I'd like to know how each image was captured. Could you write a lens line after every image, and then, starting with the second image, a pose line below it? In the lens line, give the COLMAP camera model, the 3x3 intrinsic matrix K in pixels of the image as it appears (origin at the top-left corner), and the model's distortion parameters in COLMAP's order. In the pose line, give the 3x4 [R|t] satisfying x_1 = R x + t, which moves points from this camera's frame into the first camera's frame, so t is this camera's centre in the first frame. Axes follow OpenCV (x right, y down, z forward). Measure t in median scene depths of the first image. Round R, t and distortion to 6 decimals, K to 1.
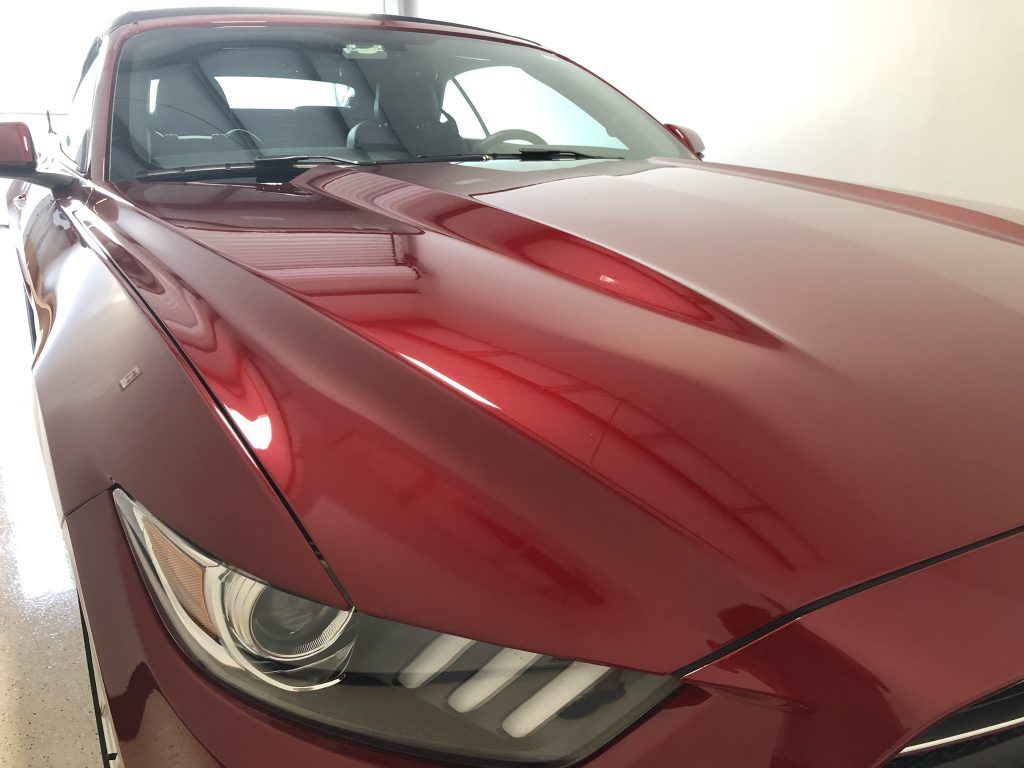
lens RADIAL K [[833.8, 0, 511.8], [0, 833.8, 381.7], [0, 0, 1]] dist [0.007235, 0.006833]
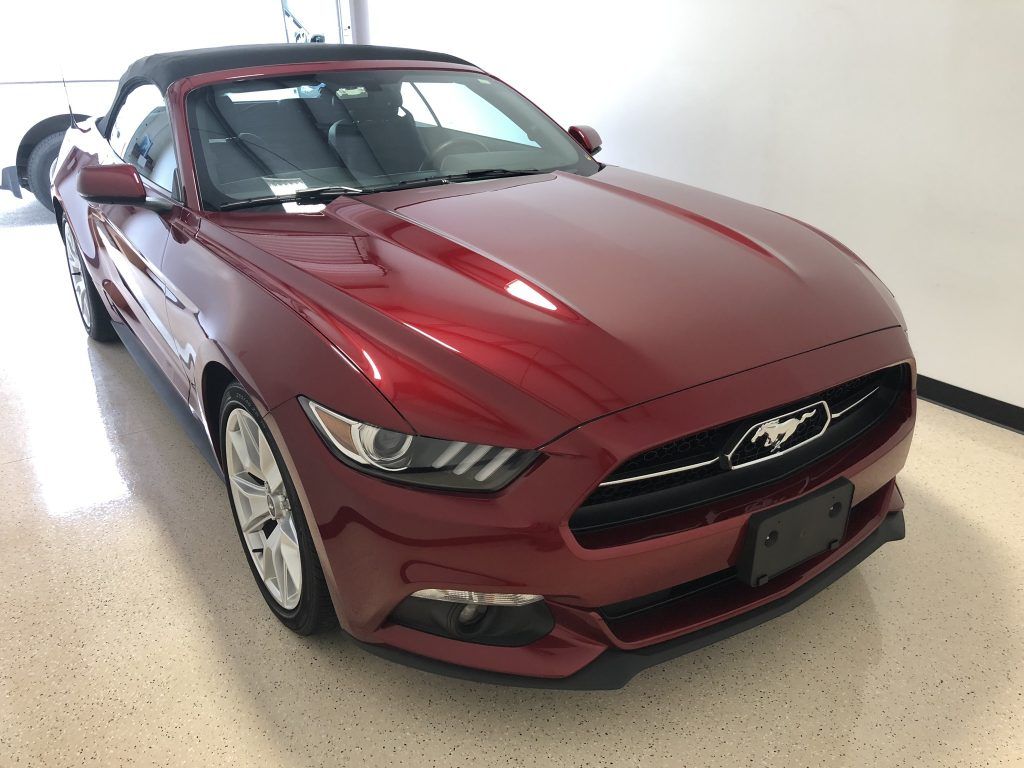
lens RADIAL K [[814.9, 0, 514.8], [0, 814.9, 371.4], [0, 0, 1]] dist [-0.000418, -0.001735]
pose [[0.997084, -0.044594, 0.061932, -0.011806], [0.039259, 0.995622, 0.084830, -0.044182], [-0.065443, -0.082152, 0.994469, -0.525929]]
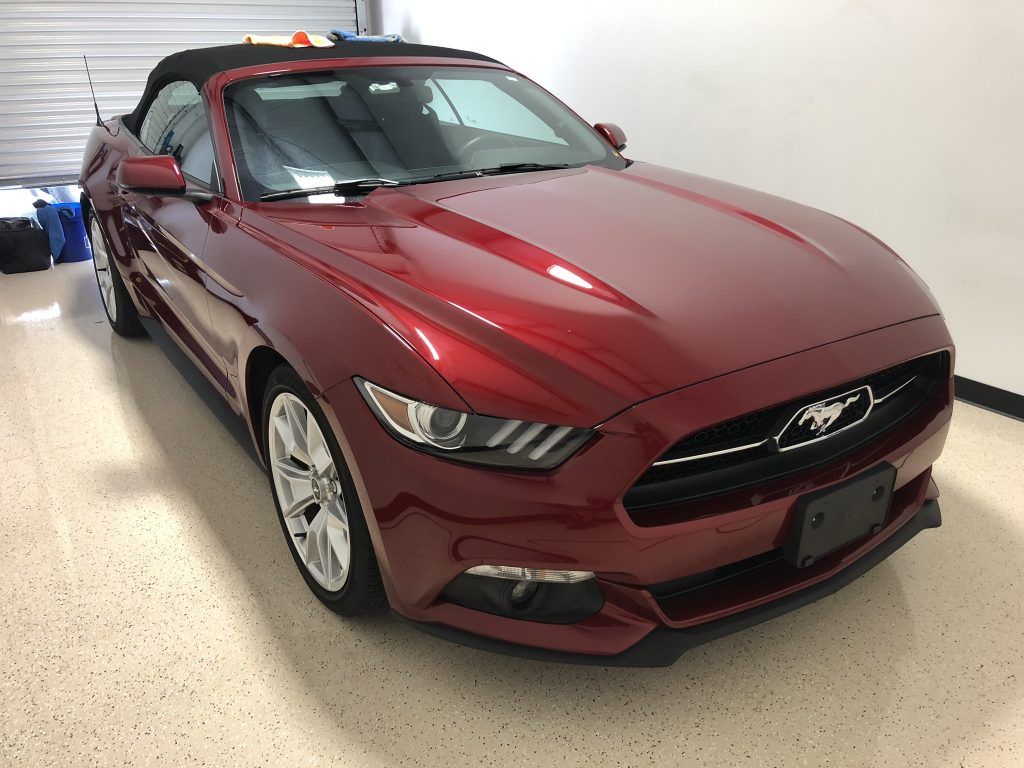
lens RADIAL K [[814.9, 0, 514.8], [0, 814.9, 371.4], [0, 0, 1]] dist [-0.000418, -0.001735]
pose [[0.997470, -0.038899, 0.059497, -0.071859], [0.034232, 0.996401, 0.077549, -0.019402], [-0.062300, -0.075316, 0.995212, -0.539471]]
